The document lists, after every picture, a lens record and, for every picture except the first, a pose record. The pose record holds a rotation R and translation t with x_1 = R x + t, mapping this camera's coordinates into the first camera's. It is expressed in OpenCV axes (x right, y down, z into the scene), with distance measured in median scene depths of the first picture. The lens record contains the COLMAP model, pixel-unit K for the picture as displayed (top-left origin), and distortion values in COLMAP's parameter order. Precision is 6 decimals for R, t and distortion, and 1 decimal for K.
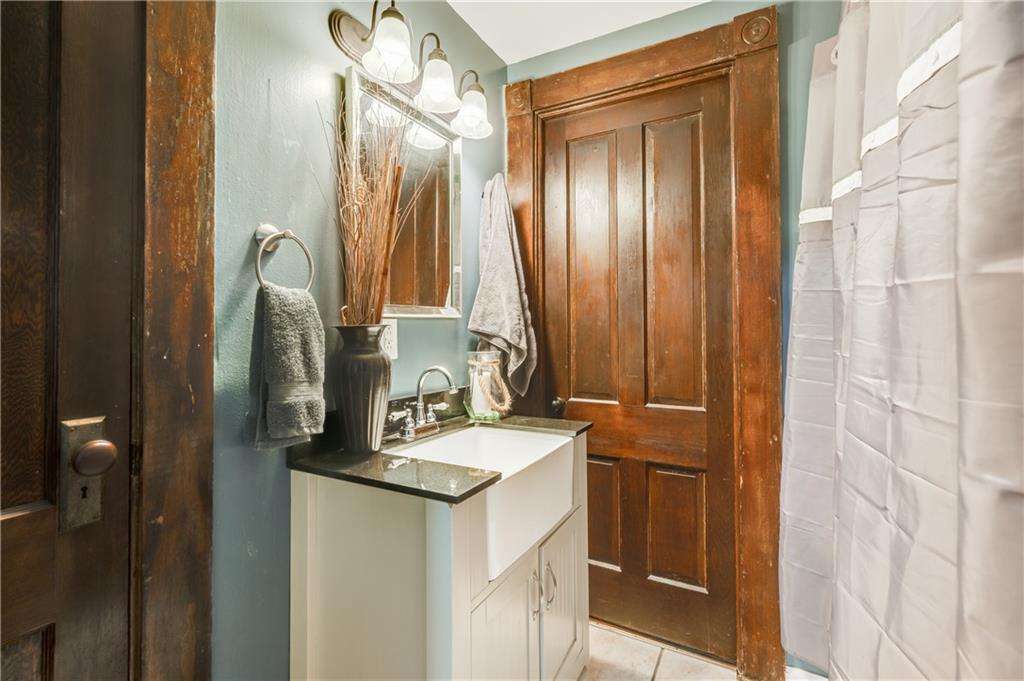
lens RADIAL K [[457.6, 0, 511.7], [0, 457.6, 323.2], [0, 0, 1]] dist [-0.000772, 0.000001]
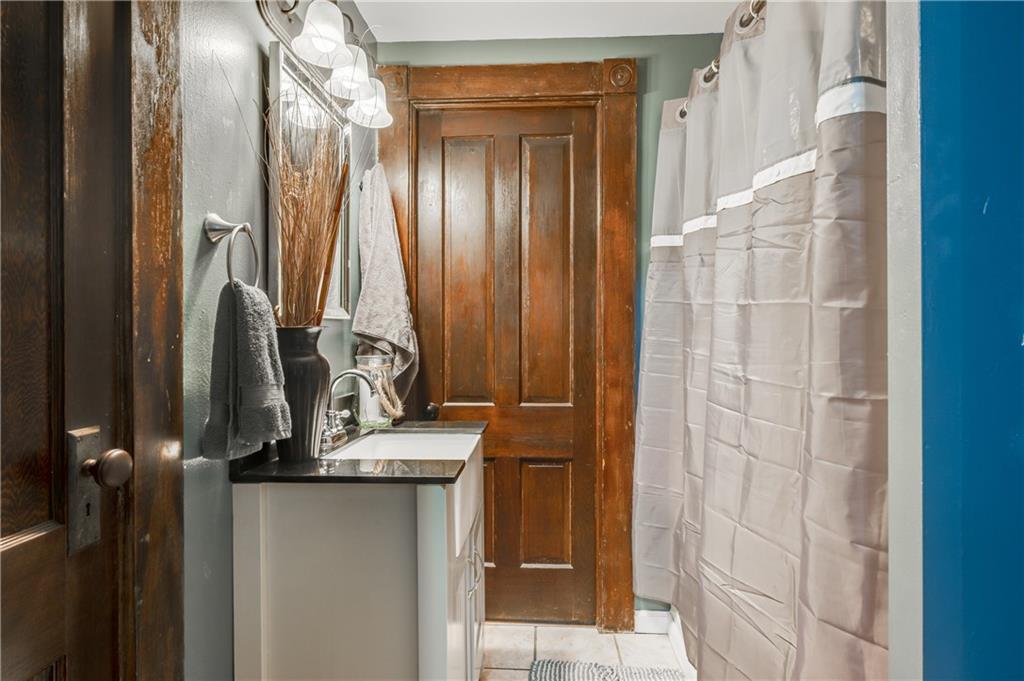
lens RADIAL K [[565.1, 0, 512.0], [0, 565.1, 340.5], [0, 0, 1]] dist [0.000914, 0.000067]
pose [[0.898039, -0.002527, 0.439908, -0.340818], [-0.008051, 0.999722, 0.022178, 0.003088], [-0.439842, -0.023458, 0.897769, -0.180472]]
